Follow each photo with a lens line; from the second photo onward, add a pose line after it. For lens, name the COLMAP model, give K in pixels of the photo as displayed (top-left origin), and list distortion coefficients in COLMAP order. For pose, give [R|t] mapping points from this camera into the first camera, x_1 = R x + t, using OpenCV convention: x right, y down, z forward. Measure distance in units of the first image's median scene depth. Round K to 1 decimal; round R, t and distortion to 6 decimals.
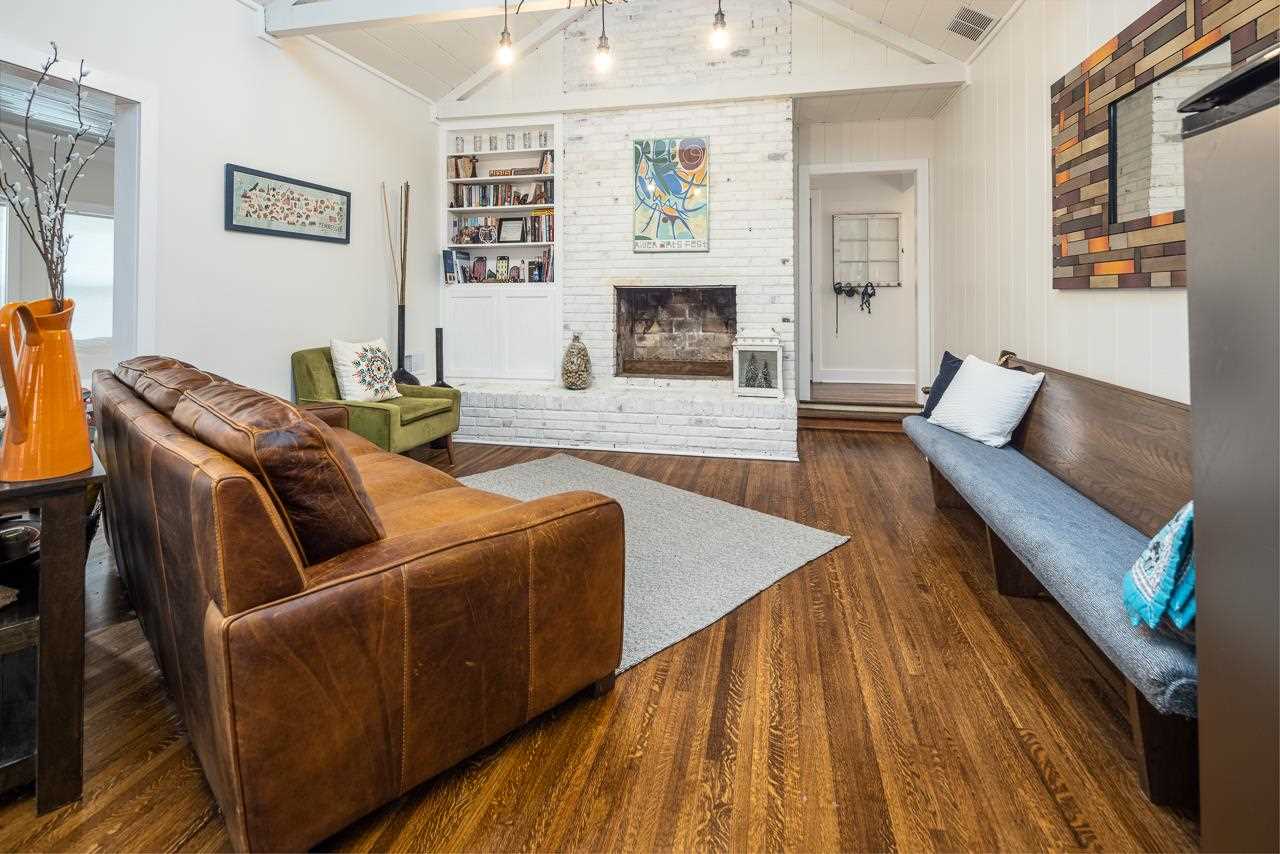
lens RADIAL K [[621.7, 0, 638.5], [0, 621.7, 289.5], [0, 0, 1]] dist [-0.002042, -0.000737]
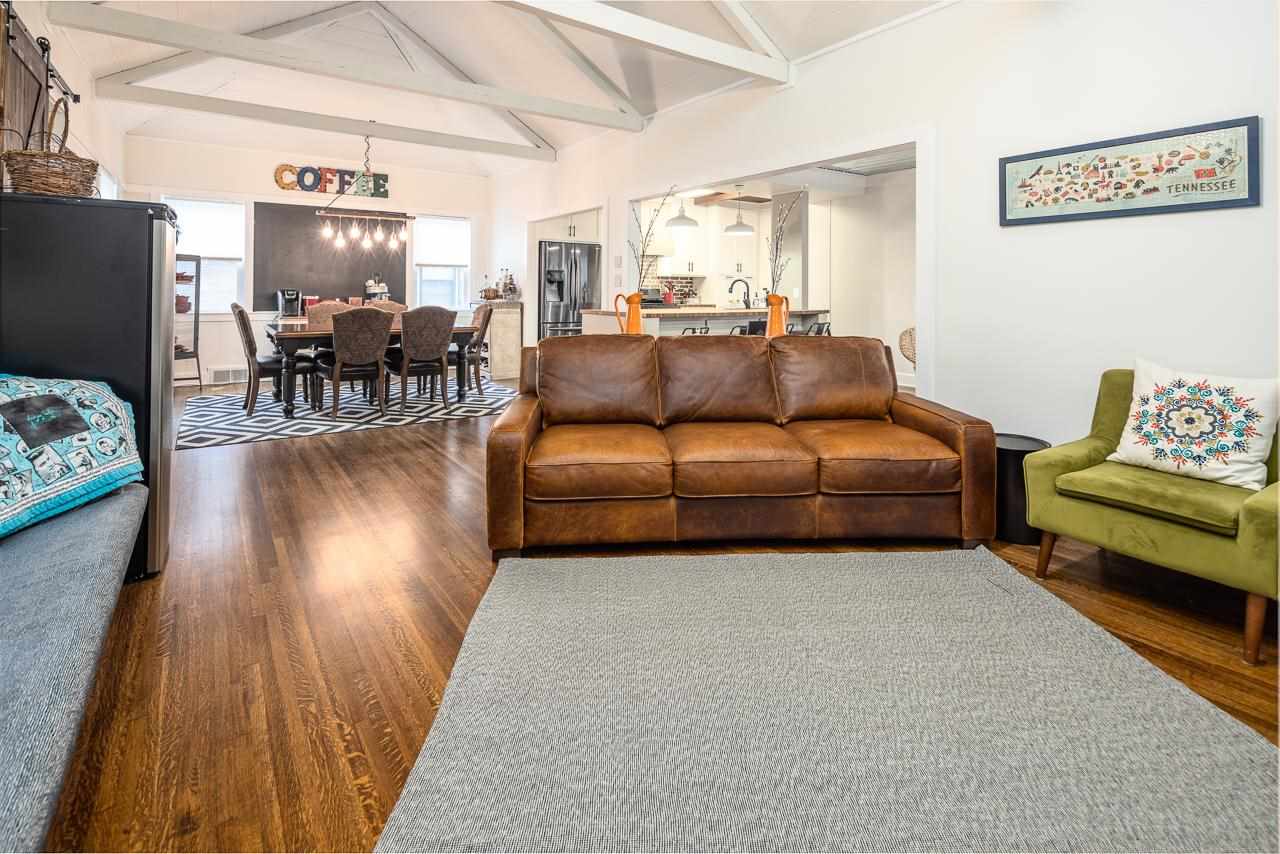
lens RADIAL K [[621.7, 0, 638.5], [0, 621.7, 289.5], [0, 0, 1]] dist [-0.002042, -0.000737]
pose [[-0.678082, -0.005732, -0.734964, 0.395537], [0.000858, 0.999963, -0.008591, 0.010237], [0.734986, -0.006456, -0.678051, 1.110196]]
